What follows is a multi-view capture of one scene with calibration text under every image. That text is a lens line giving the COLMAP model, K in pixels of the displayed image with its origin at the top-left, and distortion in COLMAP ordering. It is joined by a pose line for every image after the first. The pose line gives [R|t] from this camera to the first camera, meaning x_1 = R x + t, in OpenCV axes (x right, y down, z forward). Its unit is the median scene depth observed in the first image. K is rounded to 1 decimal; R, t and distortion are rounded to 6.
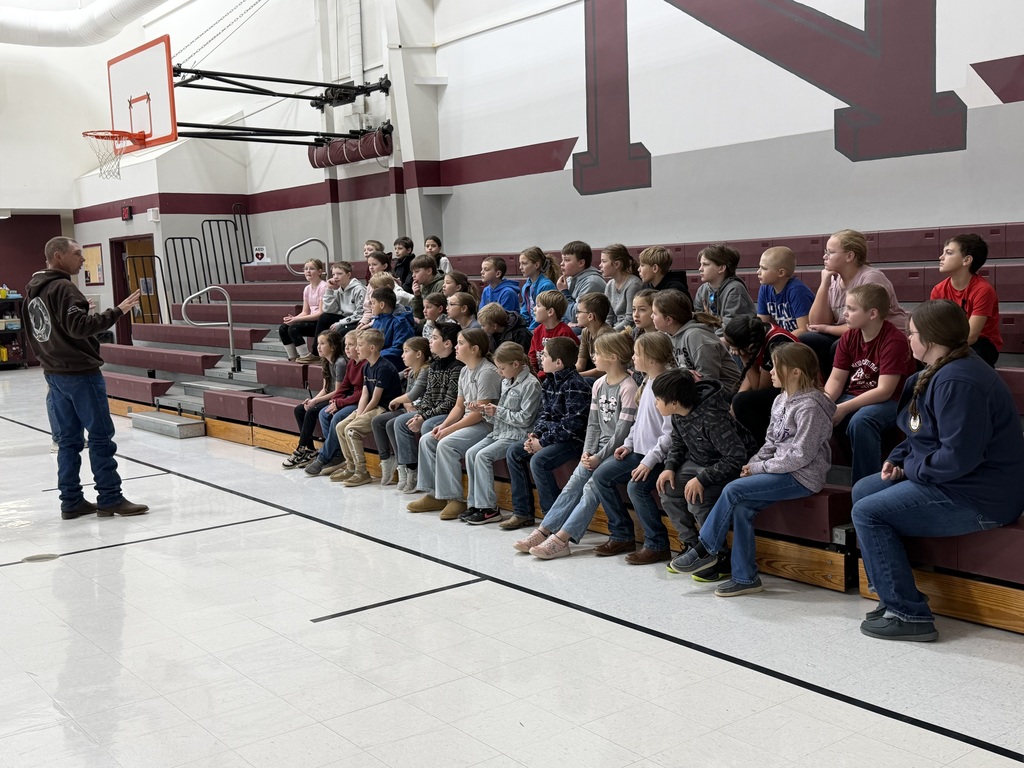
lens RADIAL K [[1115.9, 0, 512.0], [0, 1115.9, 384.0], [0, 0, 1]] dist [0.195699, -0.434523]
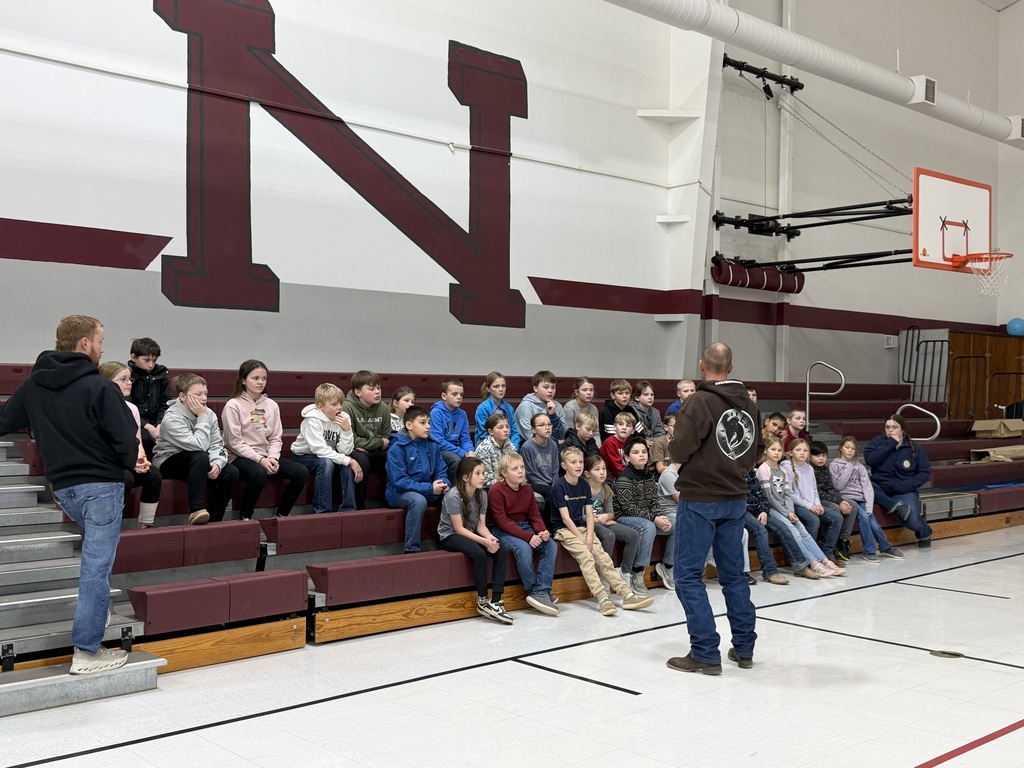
lens RADIAL K [[1115.9, 0, 512.0], [0, 1115.9, 384.0], [0, 0, 1]] dist [0.195699, -0.434523]
pose [[-0.107056, 0.043566, 0.993298, -1.022058], [0.098219, 0.994616, -0.033038, -0.072024], [-0.989390, 0.094024, -0.110758, 1.079669]]
